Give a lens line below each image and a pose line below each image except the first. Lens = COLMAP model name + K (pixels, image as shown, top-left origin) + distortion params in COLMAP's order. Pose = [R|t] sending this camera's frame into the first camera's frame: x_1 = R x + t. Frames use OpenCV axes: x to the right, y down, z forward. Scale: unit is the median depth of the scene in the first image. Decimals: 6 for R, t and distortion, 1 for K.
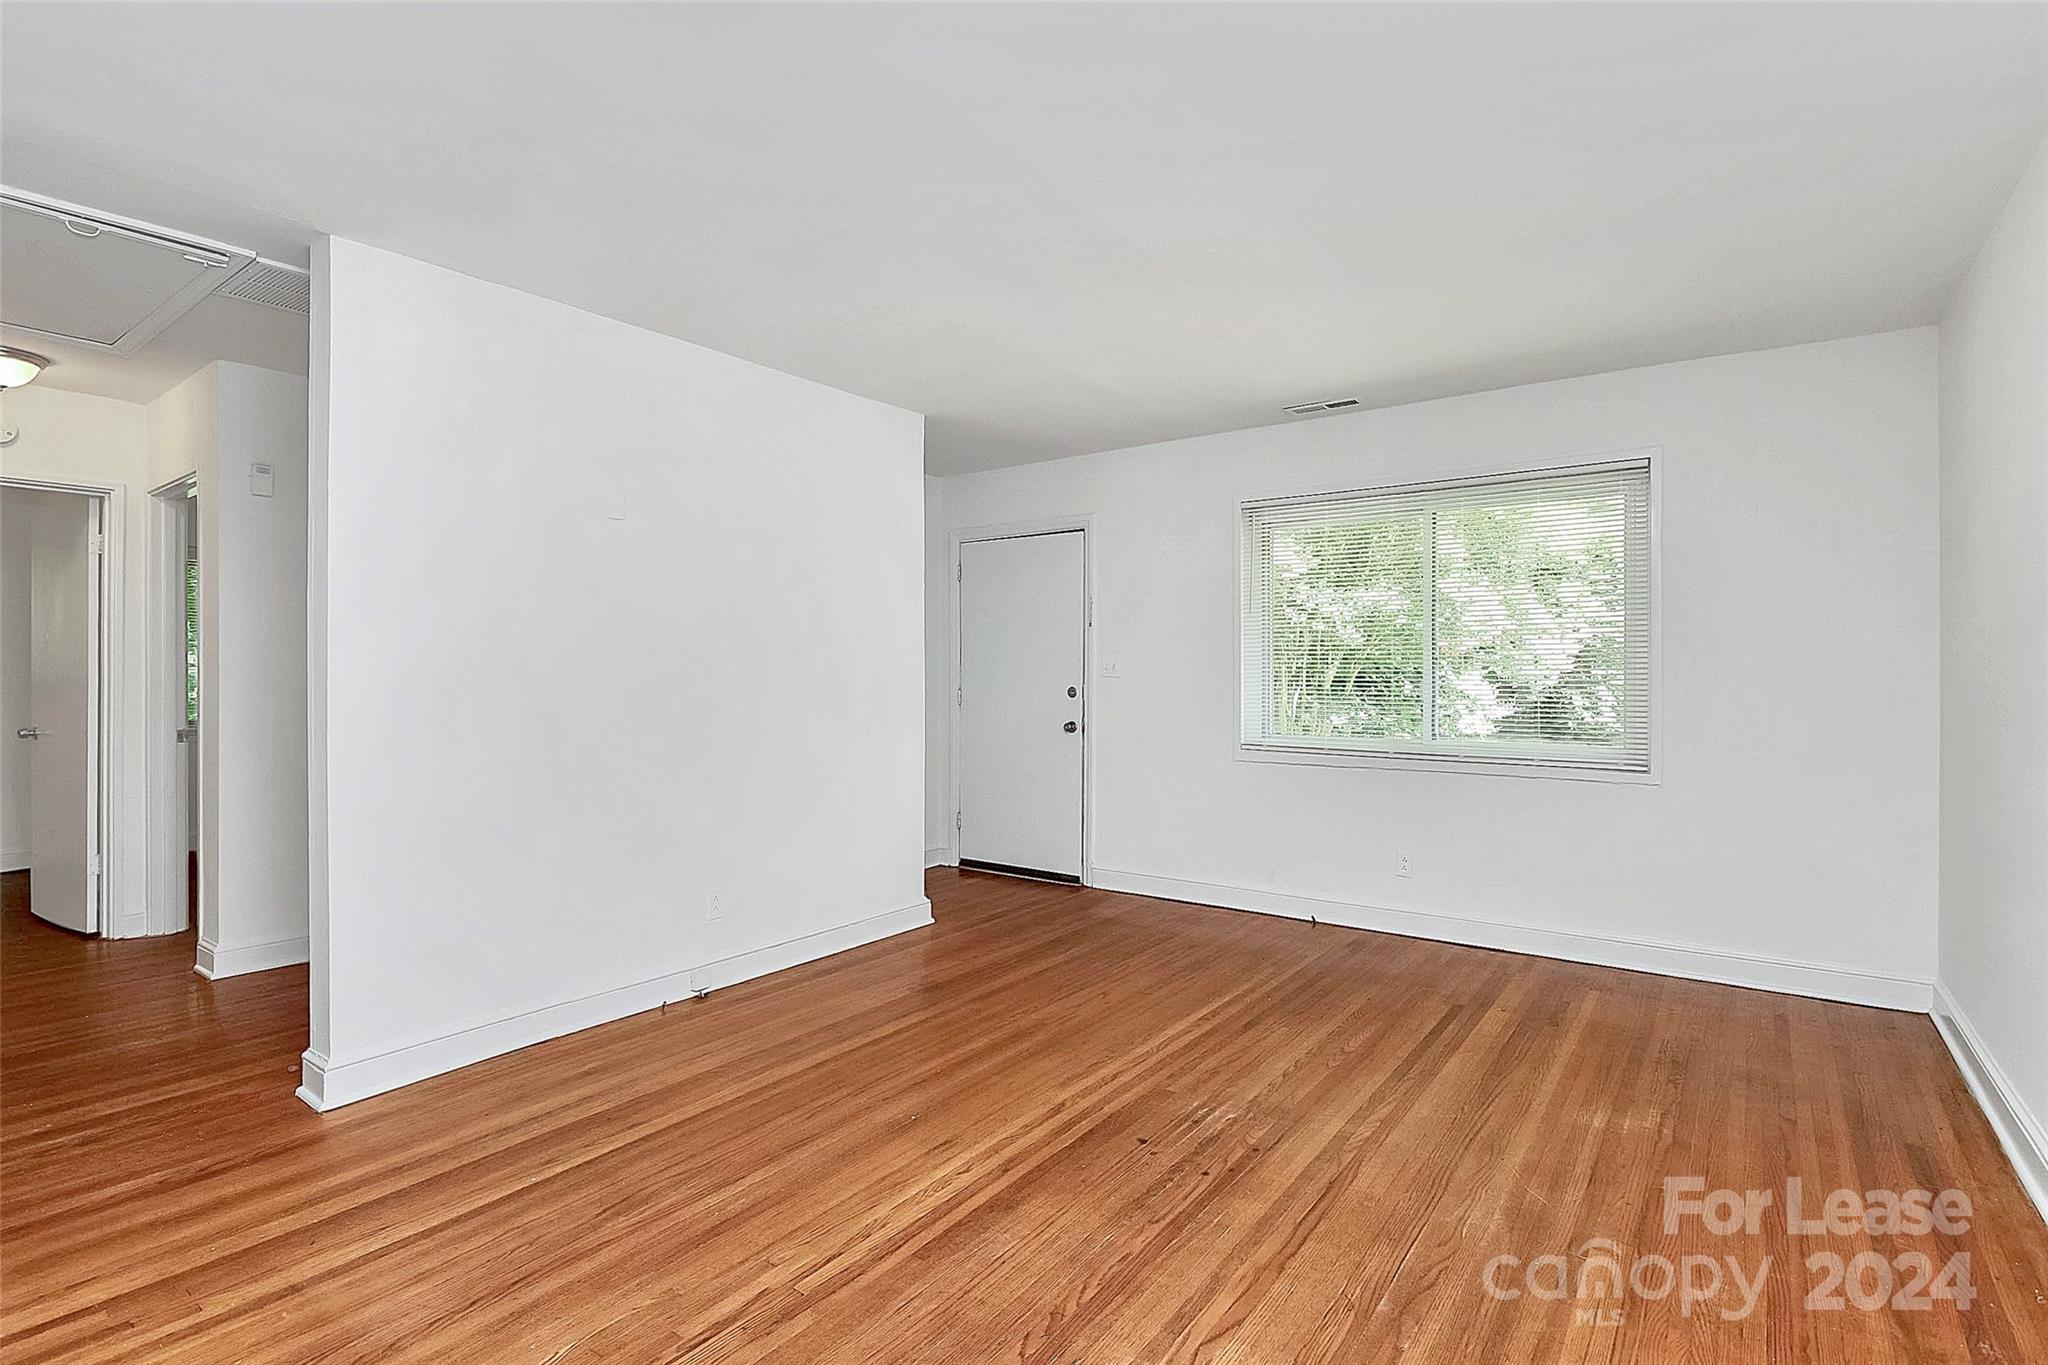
lens RADIAL K [[972.1, 0, 1022.9], [0, 972.1, 665.7], [0, 0, 1]] dist [0.001629, -0.012085]
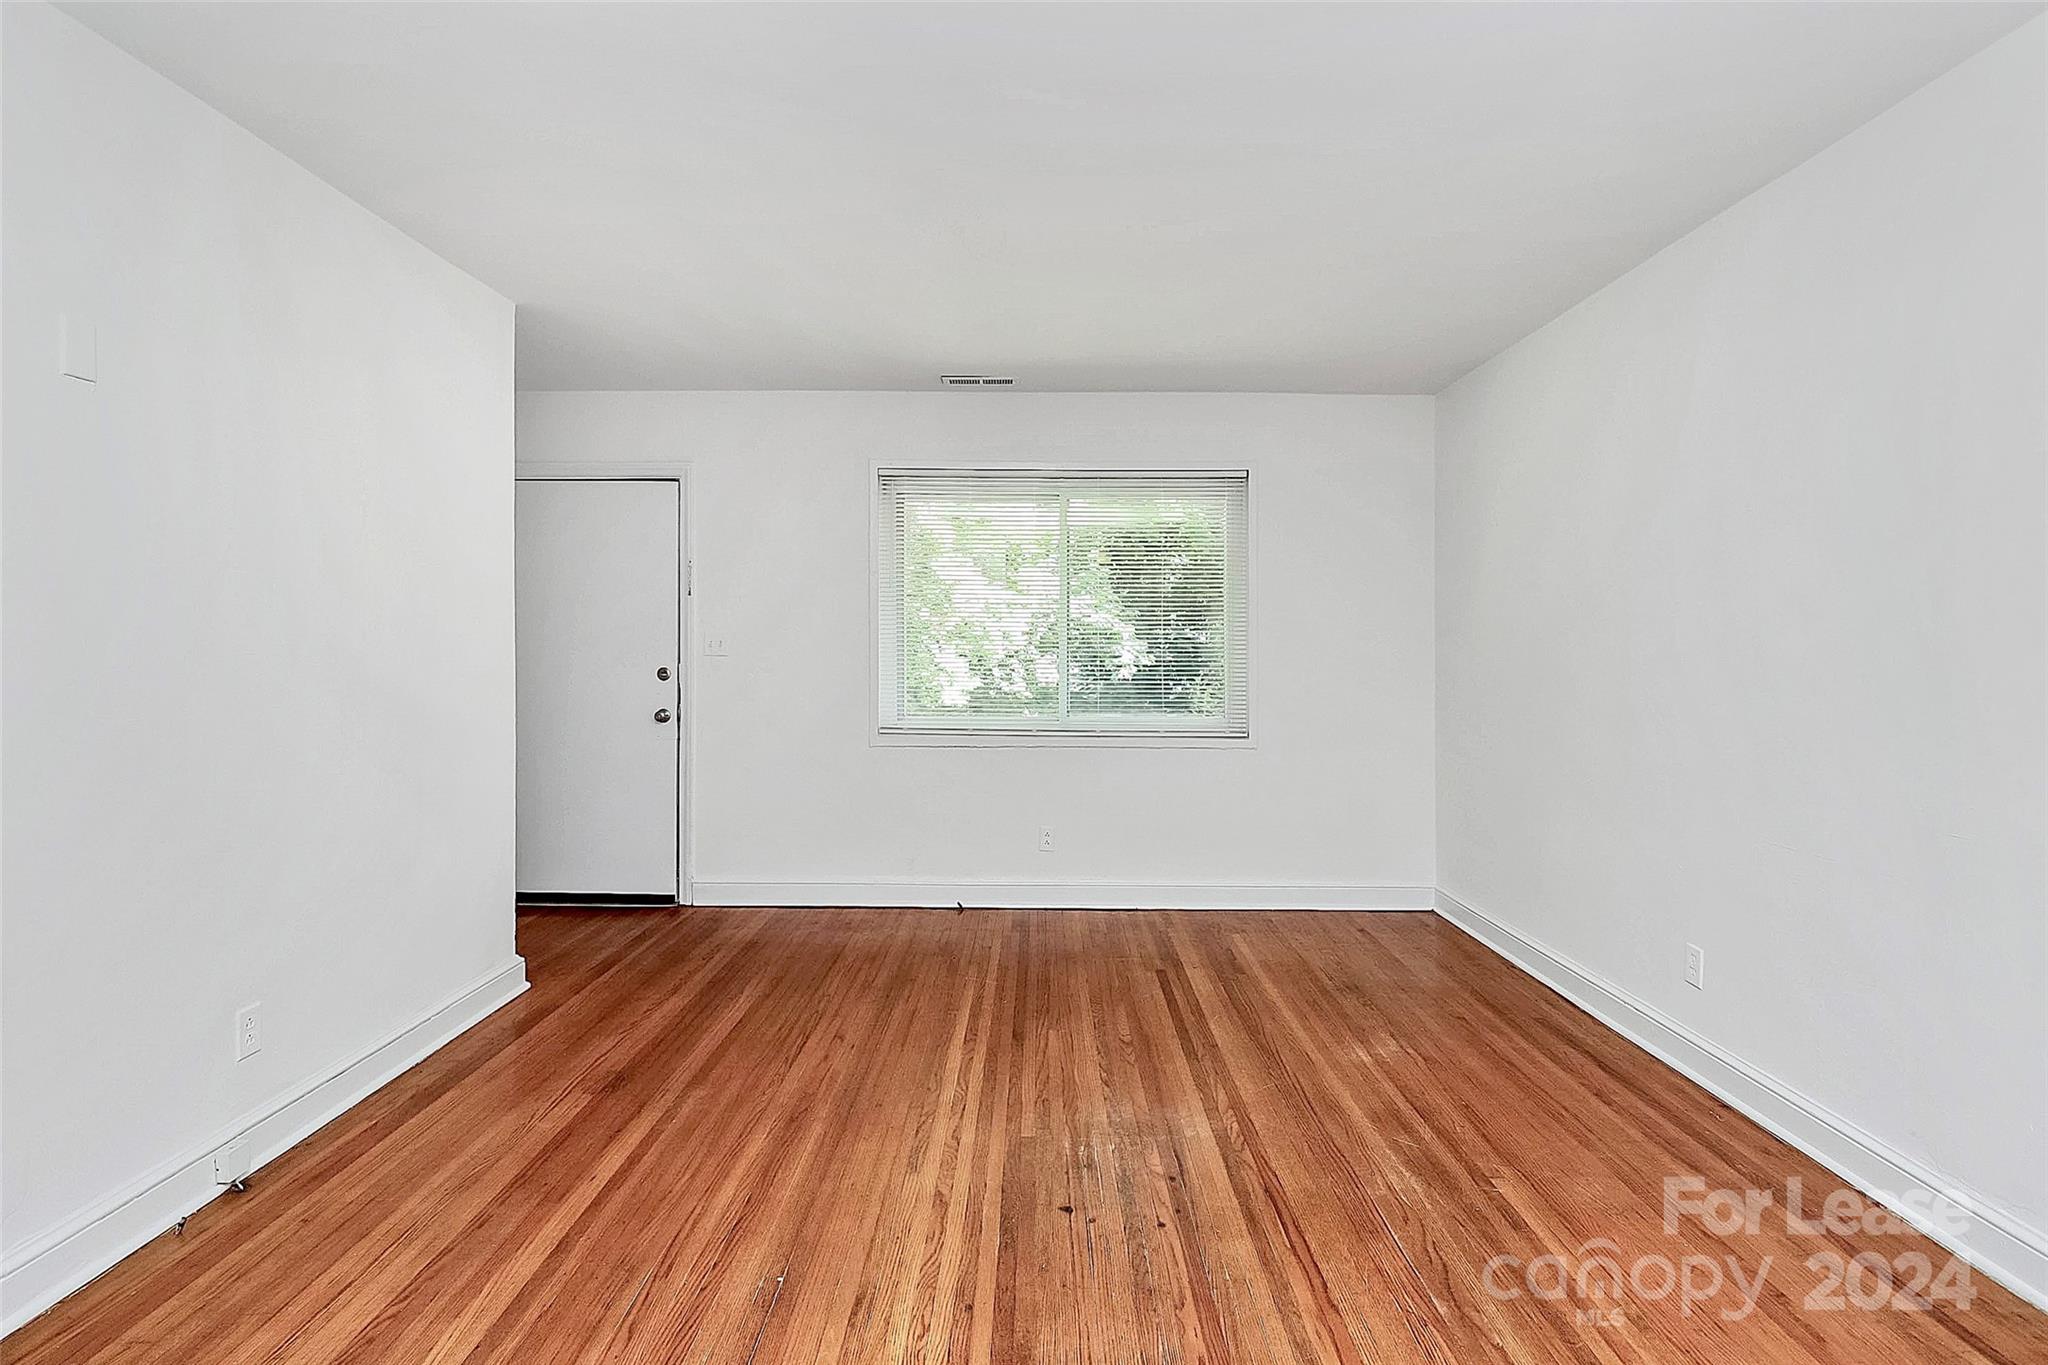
lens RADIAL K [[966.4, 0, 1019.7], [0, 966.4, 646.6], [0, 0, 1]] dist [-0.002771, -0.012237]
pose [[0.814962, 0.002009, 0.579511, -0.332287], [-0.007641, 0.999944, 0.007279, -0.009961], [-0.579464, -0.010360, 0.814932, 0.277690]]
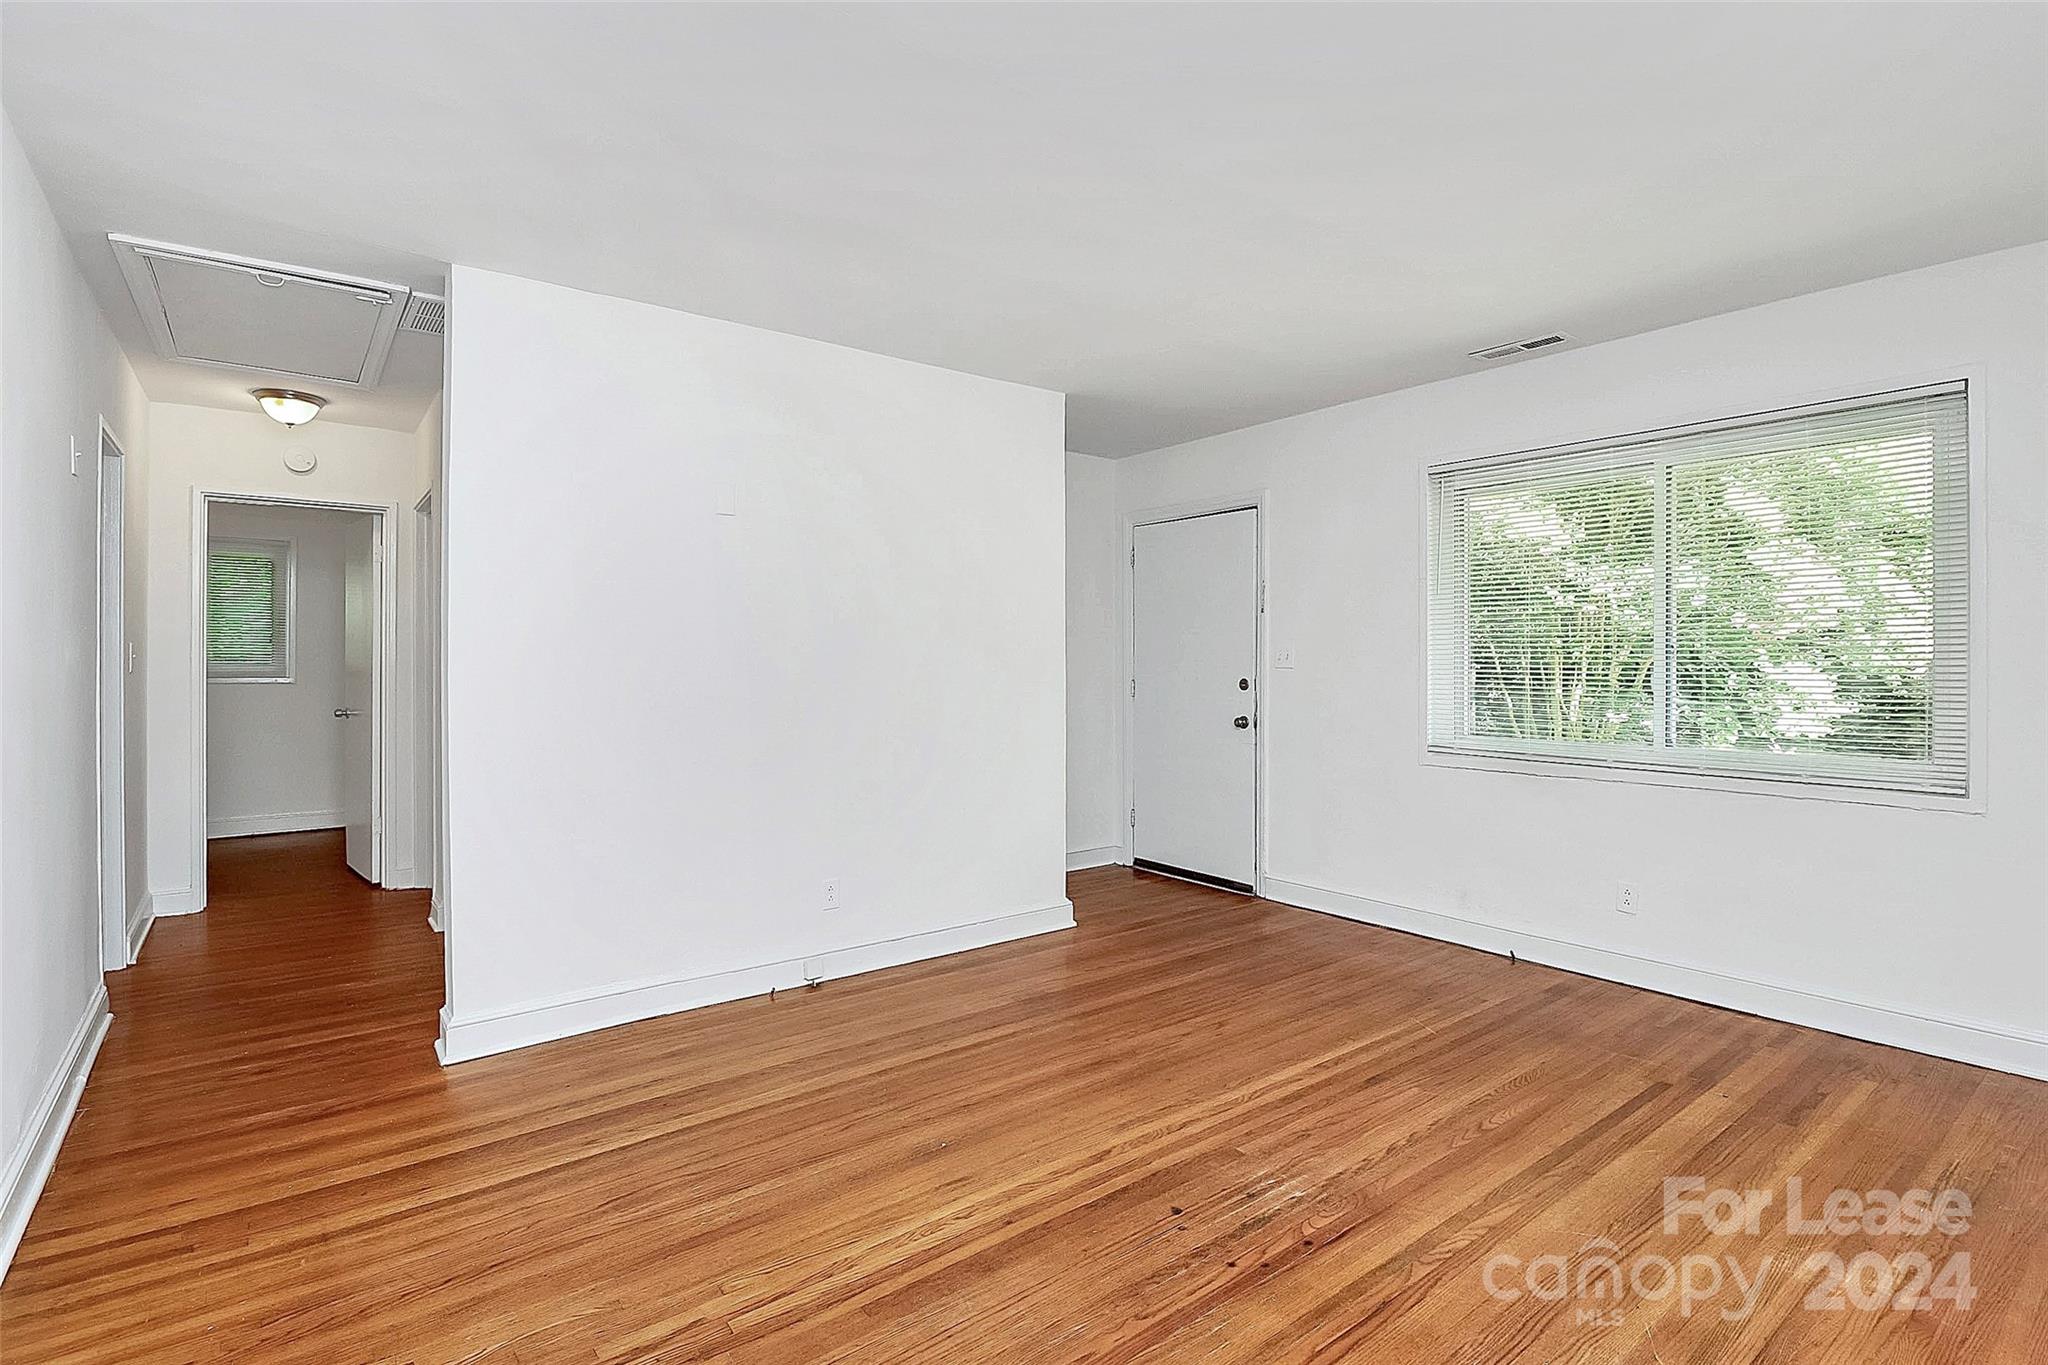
lens RADIAL K [[964.4, 0, 1025.3], [0, 964.4, 677.2], [0, 0, 1]] dist [-0.001352, -0.012628]
pose [[0.961450, 0.004416, -0.274945, 0.186788], [0.002518, 0.999688, 0.024862, -0.006064], [0.274969, -0.024596, 0.961138, 0.124136]]
